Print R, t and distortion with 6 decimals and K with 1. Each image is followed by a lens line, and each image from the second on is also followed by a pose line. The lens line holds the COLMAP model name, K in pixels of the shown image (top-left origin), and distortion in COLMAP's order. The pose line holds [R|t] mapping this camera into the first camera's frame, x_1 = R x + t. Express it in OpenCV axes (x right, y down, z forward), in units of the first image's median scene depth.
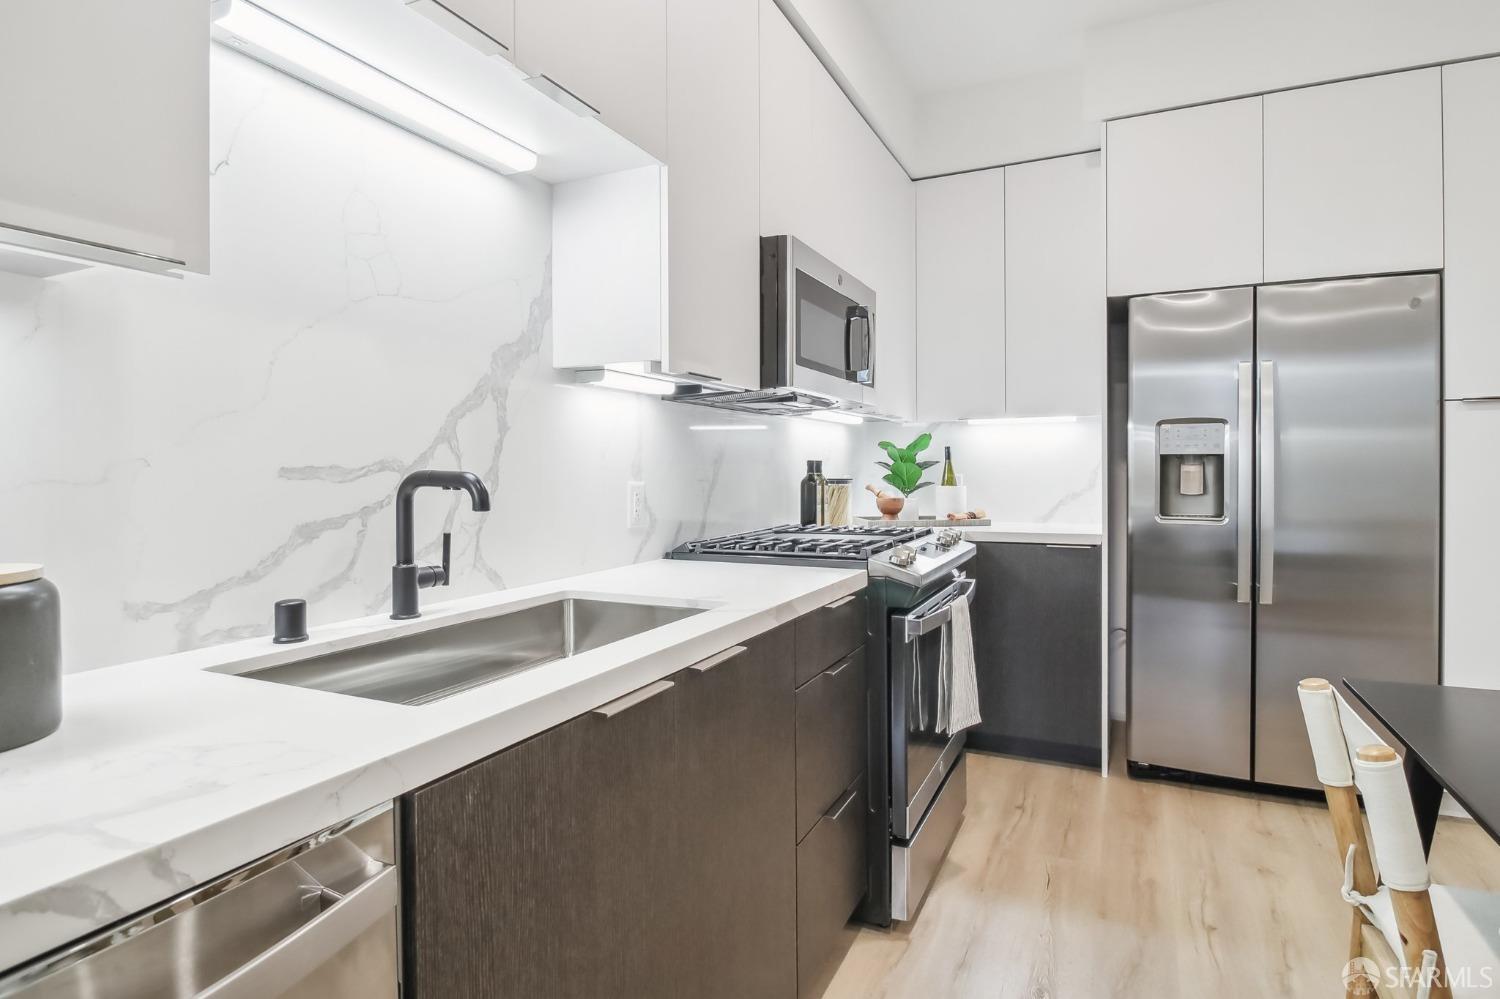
lens RADIAL K [[799.8, 0, 750.7], [0, 799.8, 472.4], [0, 0, 1]] dist [-0.000138, 0.000005]
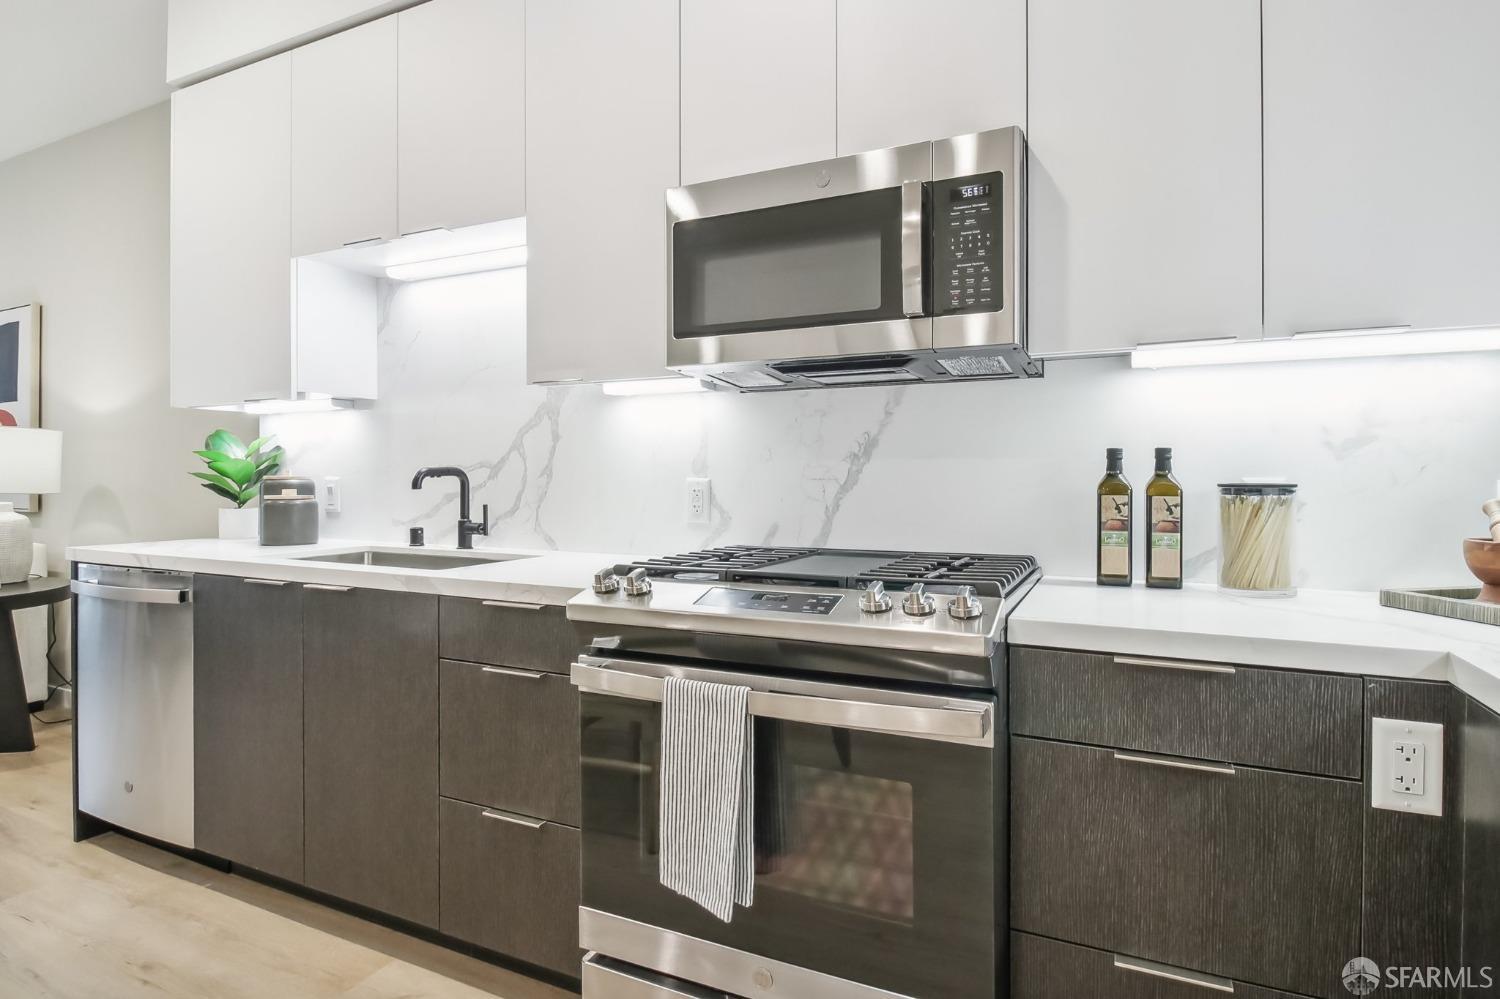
lens RADIAL K [[799.8, 0, 750.7], [0, 799.8, 472.4], [0, 0, 1]] dist [-0.000138, 0.000005]
pose [[-0.003729, 0.000968, -0.999993, 1.196269], [-0.005146, 0.999986, 0.000987, 0.004011], [0.999980, 0.005150, -0.003724, 1.440254]]
